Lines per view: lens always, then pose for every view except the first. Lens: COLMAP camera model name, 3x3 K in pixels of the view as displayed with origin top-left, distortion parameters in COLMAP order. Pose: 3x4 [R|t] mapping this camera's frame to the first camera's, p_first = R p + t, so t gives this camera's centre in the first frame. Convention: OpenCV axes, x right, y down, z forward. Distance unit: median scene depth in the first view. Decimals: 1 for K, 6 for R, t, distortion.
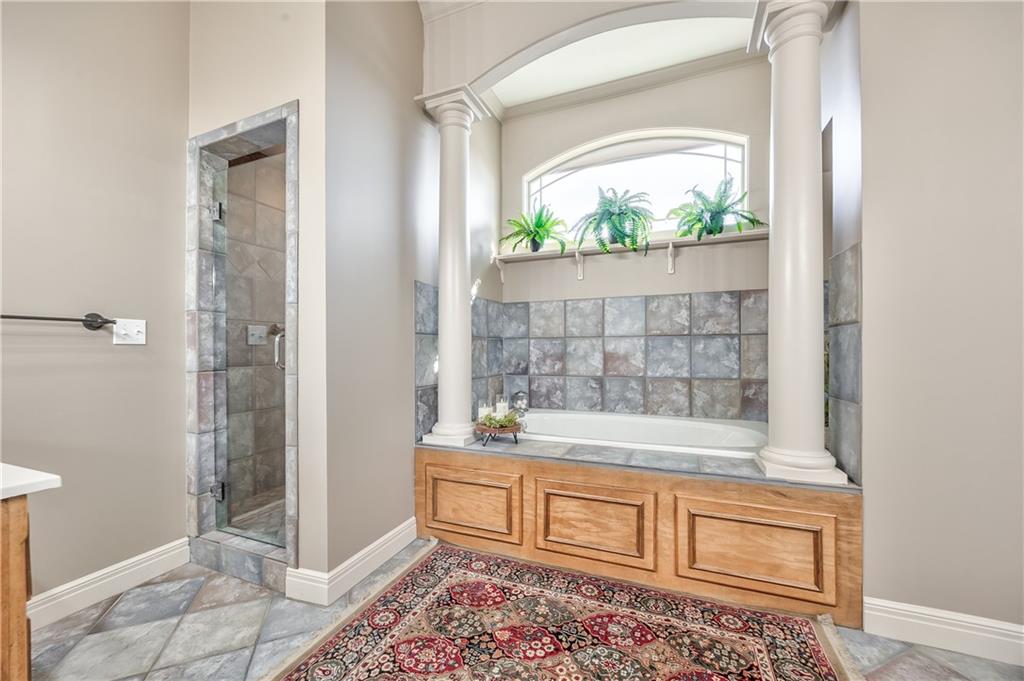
lens RADIAL K [[394.1, 0, 512.6], [0, 394.1, 350.0], [0, 0, 1]] dist [0.000454, 0.000086]
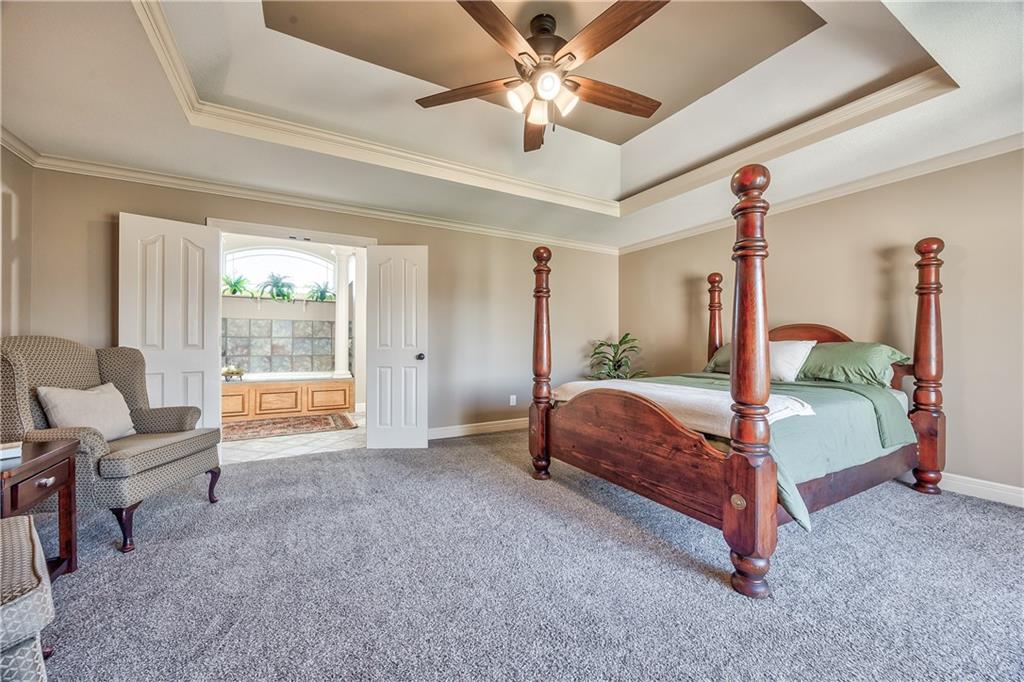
lens RADIAL K [[394.1, 0, 513.9], [0, 394.1, 344.8], [0, 0, 1]] dist [0.000454, 0.000086]
pose [[0.623178, 0.006092, 0.782056, -0.678041], [-0.007499, 0.999970, -0.001814, 0.000746], [-0.782044, -0.004734, 0.623205, -1.492639]]
